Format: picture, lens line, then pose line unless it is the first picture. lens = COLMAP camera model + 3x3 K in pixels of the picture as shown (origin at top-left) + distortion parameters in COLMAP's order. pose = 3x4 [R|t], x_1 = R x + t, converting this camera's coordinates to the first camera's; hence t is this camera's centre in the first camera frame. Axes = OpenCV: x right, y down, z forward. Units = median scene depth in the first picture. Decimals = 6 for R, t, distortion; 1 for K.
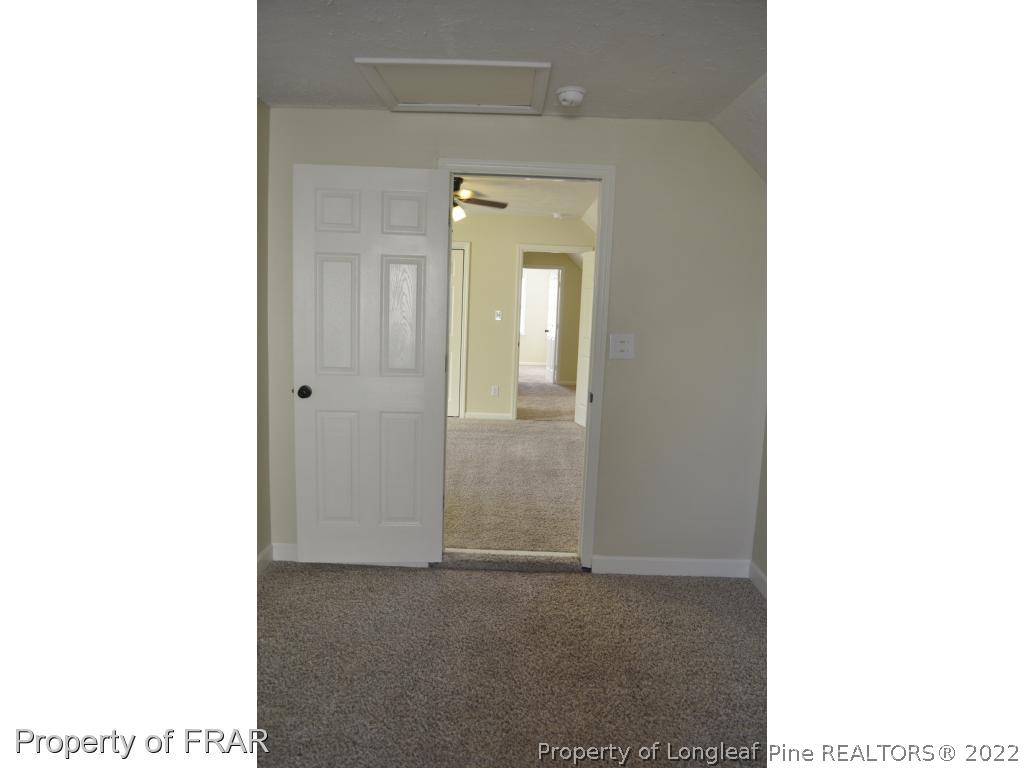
lens RADIAL K [[742.6, 0, 538.6], [0, 742.6, 388.8], [0, 0, 1]] dist [-0.000640, 0.001517]
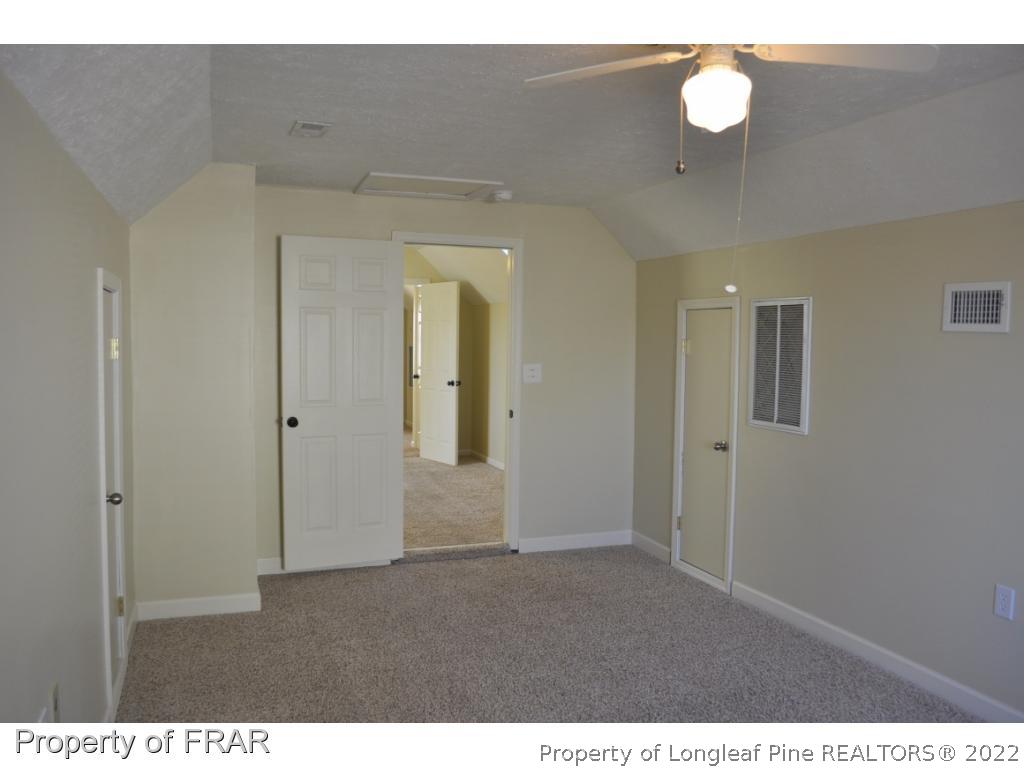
lens RADIAL K [[803.5, 0, 512.0], [0, 803.5, 384.0], [0, 0, 1]] dist [-0.083760, 0.011074]
pose [[0.941895, -0.048527, 0.332383, -0.382999], [0.076450, 0.994510, -0.071444, 0.058246], [-0.327092, 0.092704, 0.940435, -0.309168]]
